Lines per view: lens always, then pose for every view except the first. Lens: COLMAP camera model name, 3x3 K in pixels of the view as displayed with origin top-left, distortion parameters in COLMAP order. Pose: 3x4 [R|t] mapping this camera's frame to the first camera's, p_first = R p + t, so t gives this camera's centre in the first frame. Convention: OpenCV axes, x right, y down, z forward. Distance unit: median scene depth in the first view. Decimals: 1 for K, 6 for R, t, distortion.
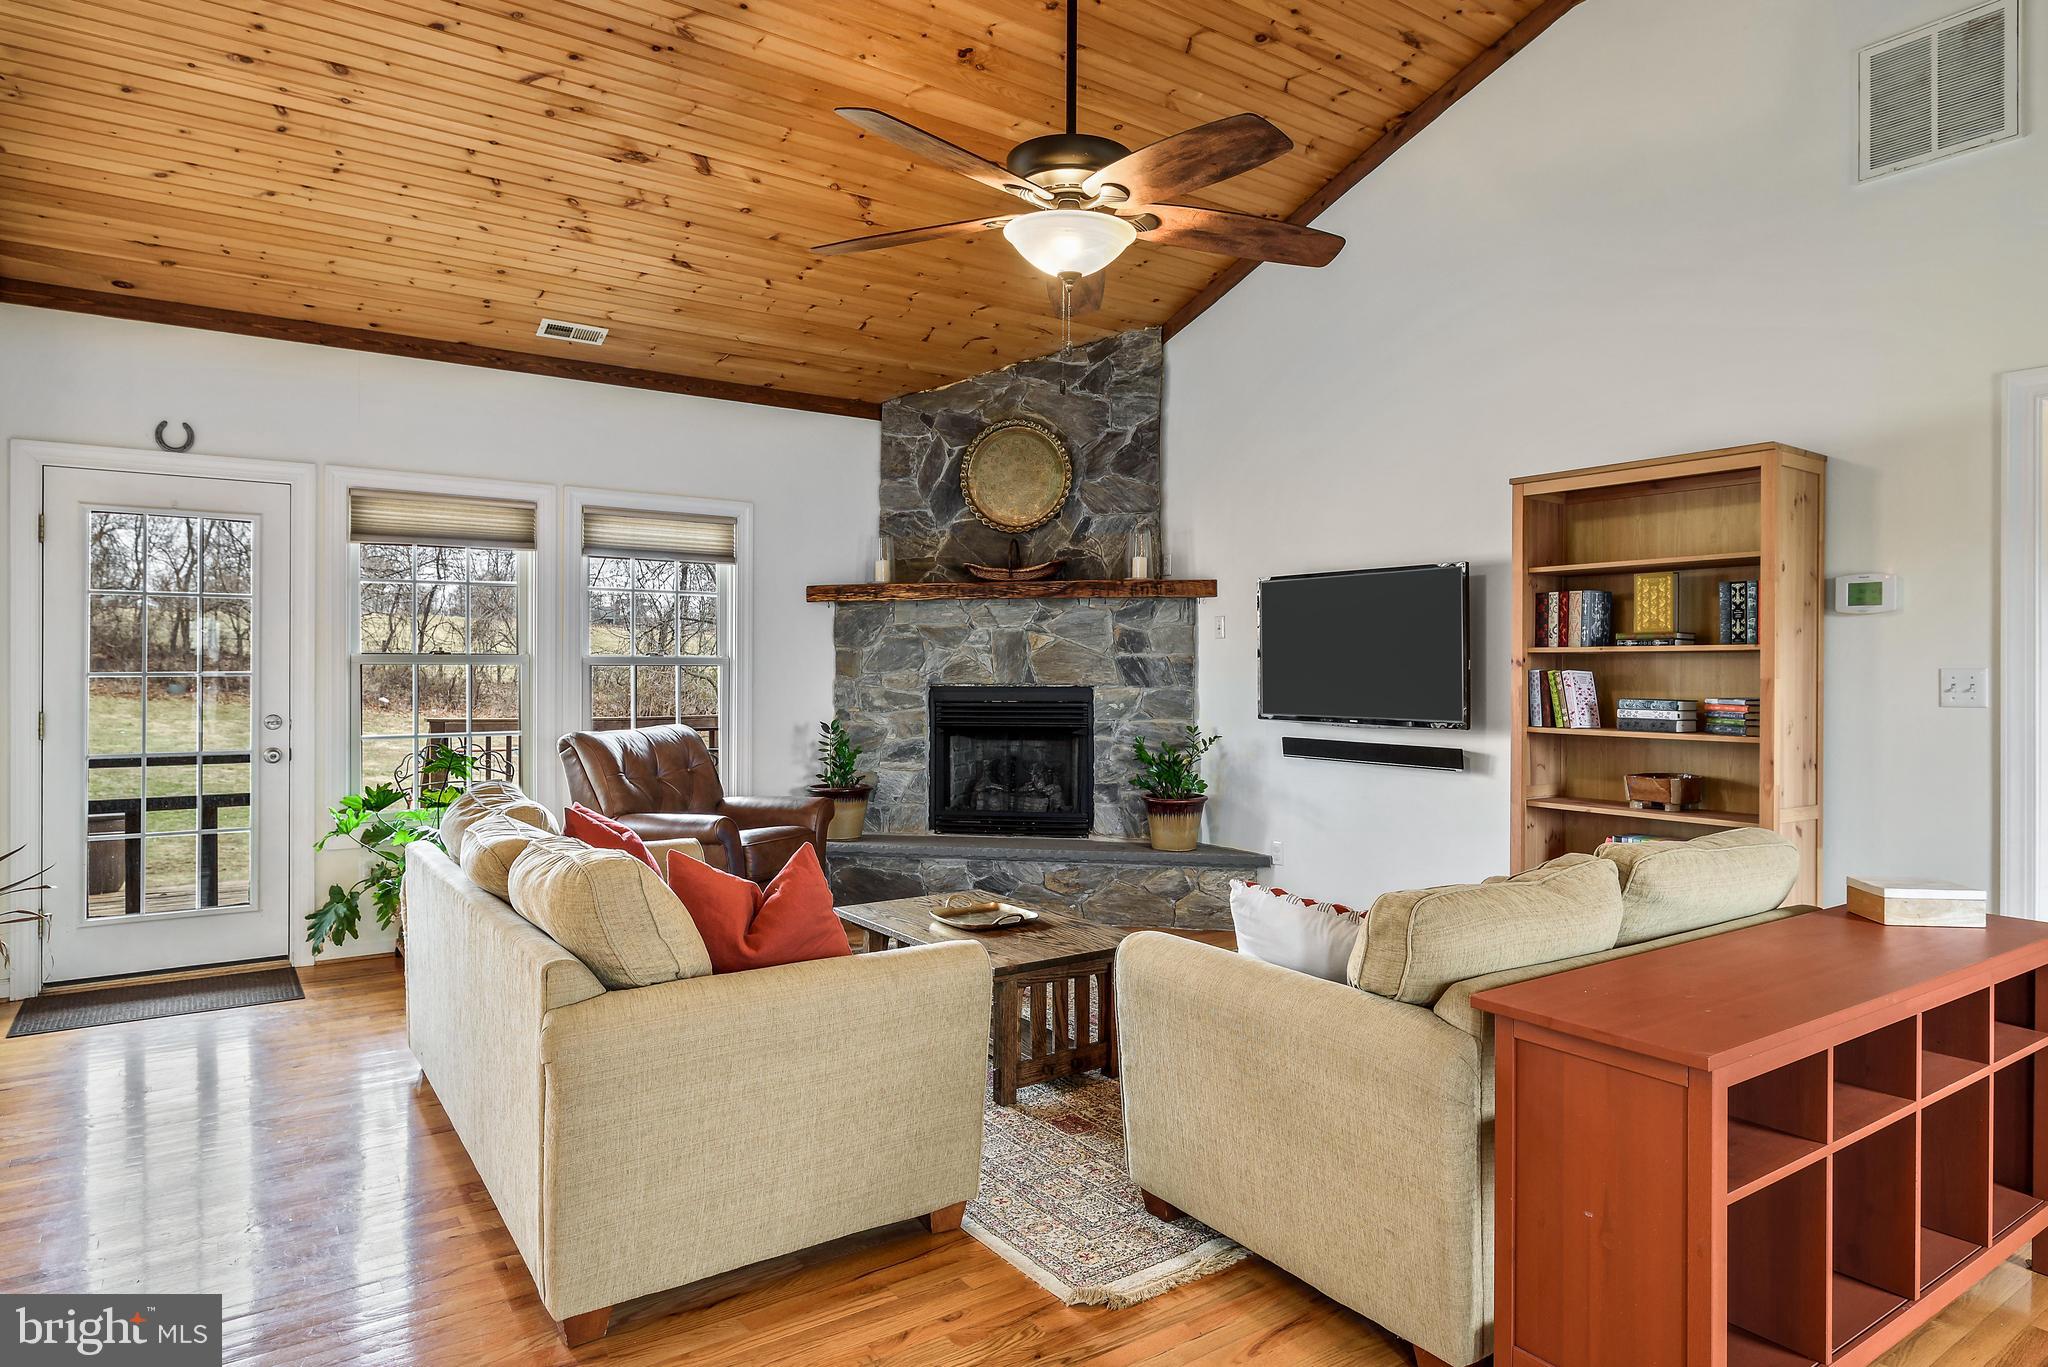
lens RADIAL K [[1215.9, 0, 1046.1], [0, 1215.9, 661.4], [0, 0, 1]] dist [0.013347, 0.001353]
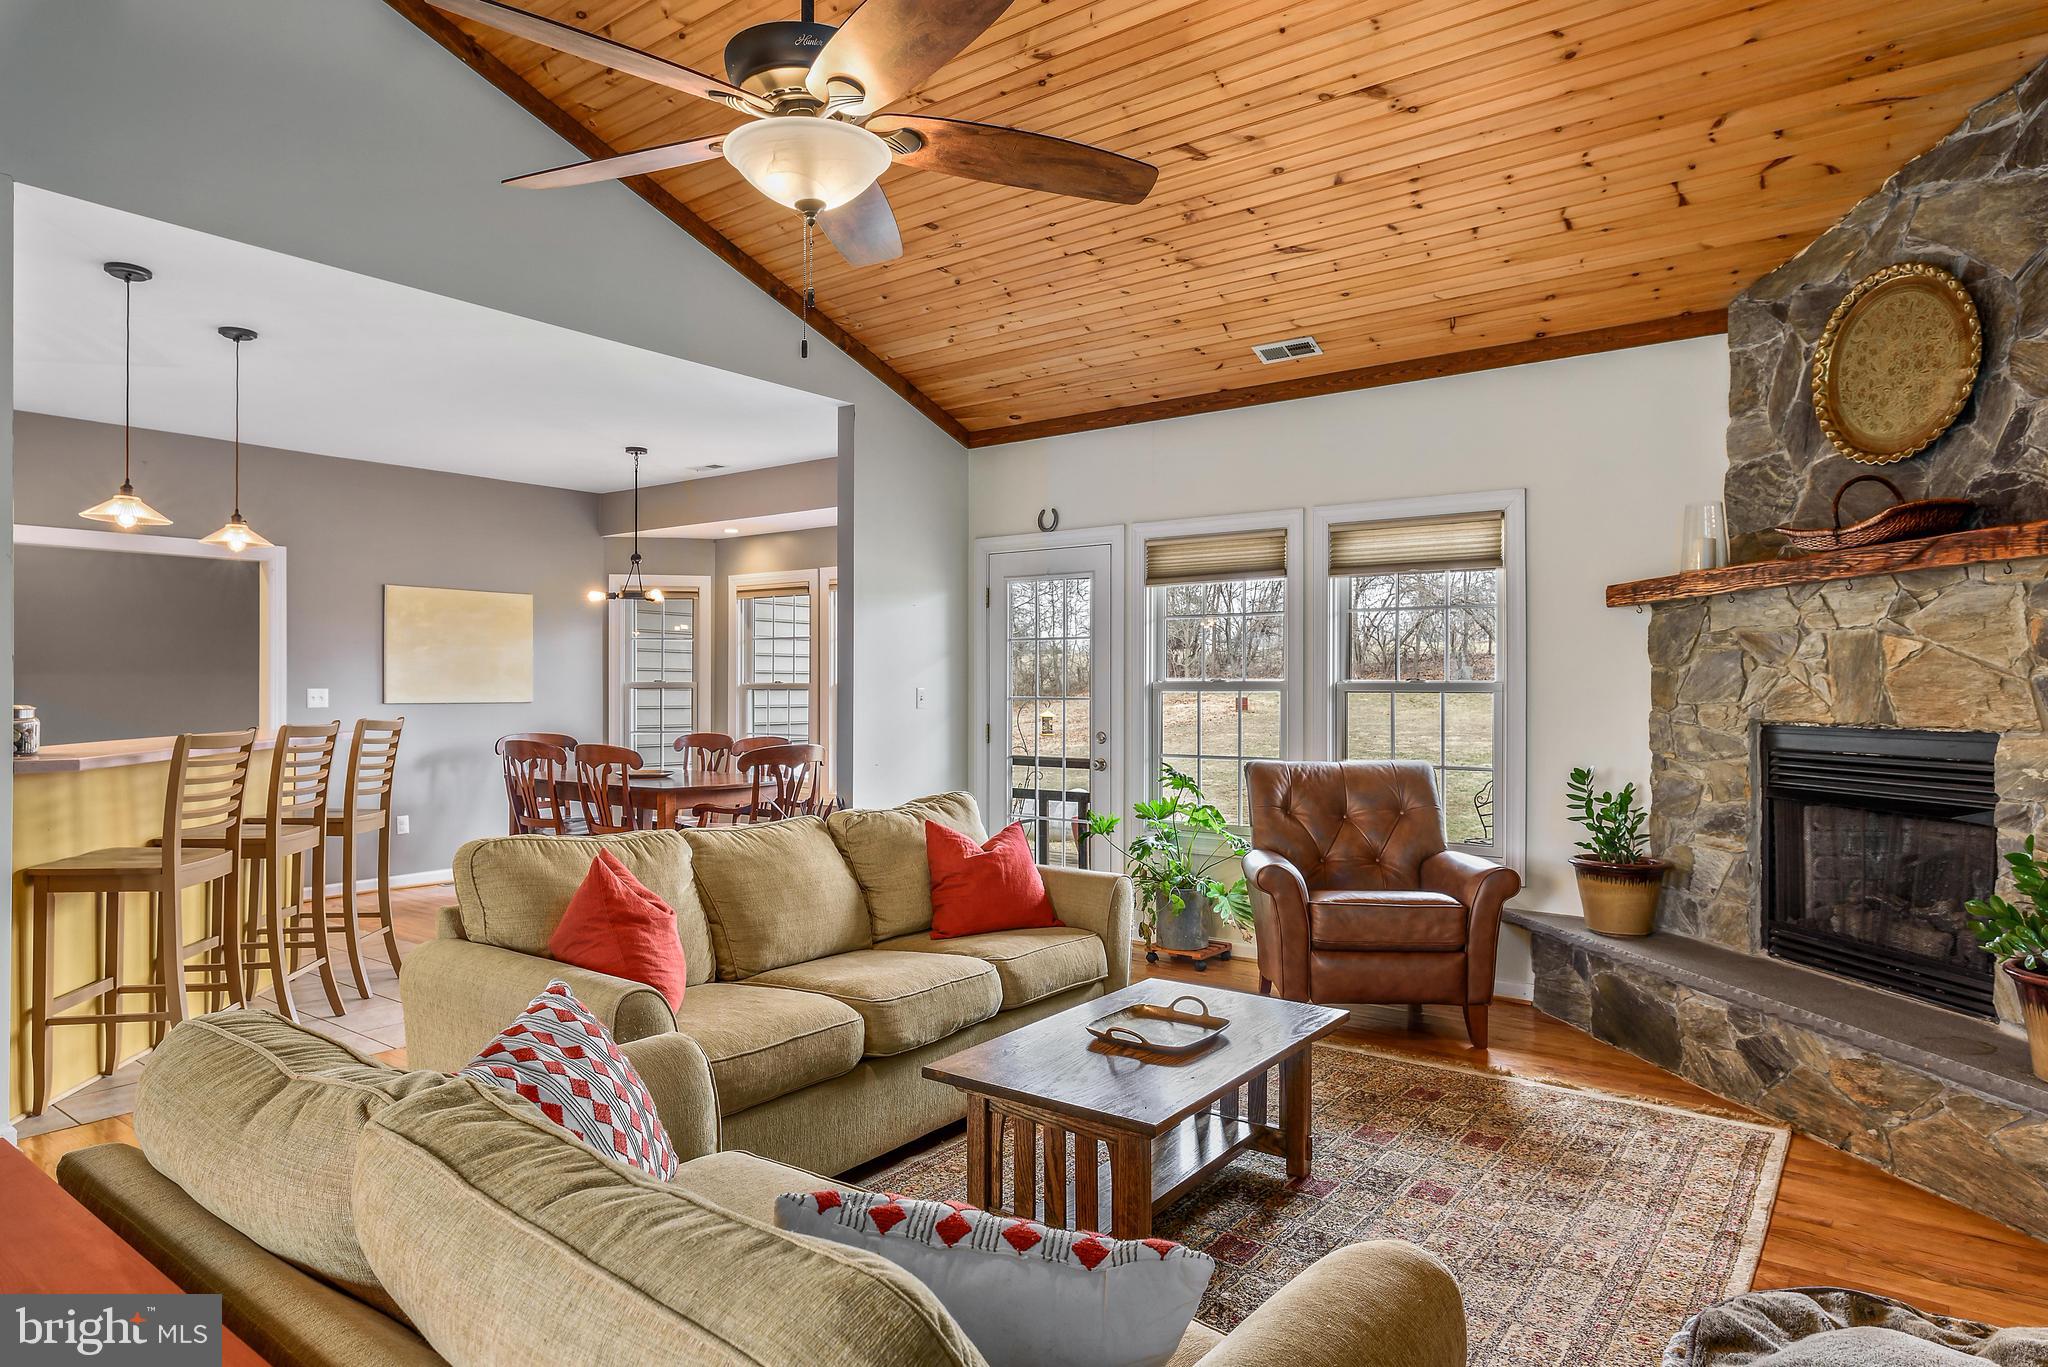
lens RADIAL K [[1215.9, 0, 1026.7], [0, 1215.9, 673.8], [0, 0, 1]] dist [0.013347, 0.001353]
pose [[0.304351, -0.014439, -0.952450, 0.414921], [0.001644, 0.999892, -0.014633, 0.002116], [0.952558, 0.002888, 0.304342, 0.444910]]
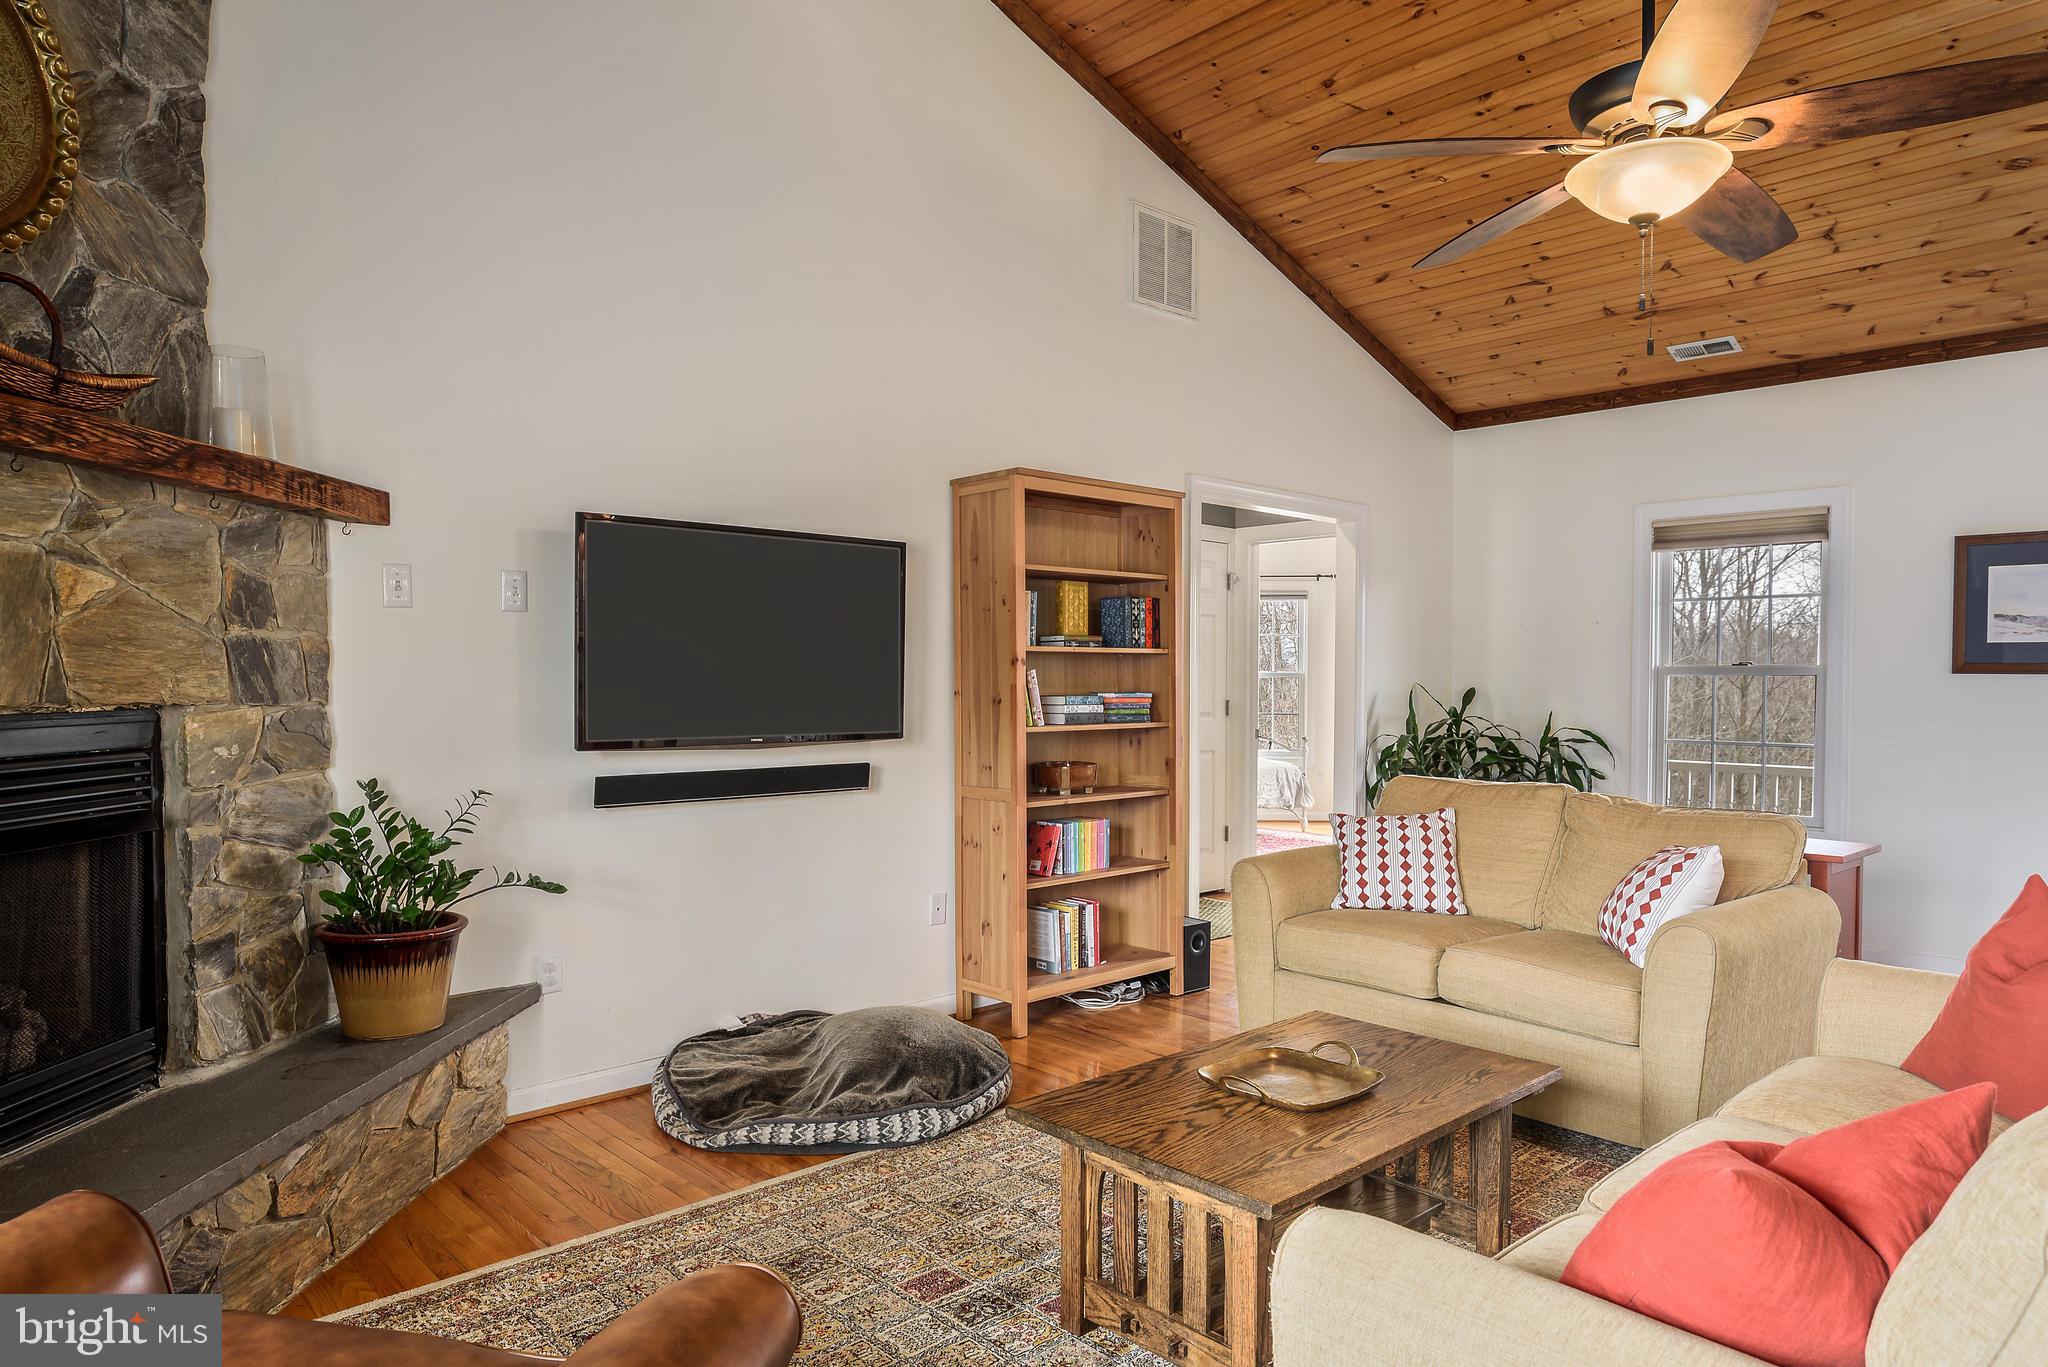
lens RADIAL K [[1235.2, 0, 1081.2], [0, 1235.2, 697.5], [0, 0, 1]] dist [-0.001536, -0.001084]
pose [[-0.133434, -0.020584, 0.990844, -0.408954], [-0.007117, 0.999778, 0.019812, 0.006980], [-0.991032, -0.004408, -0.133551, 0.760510]]
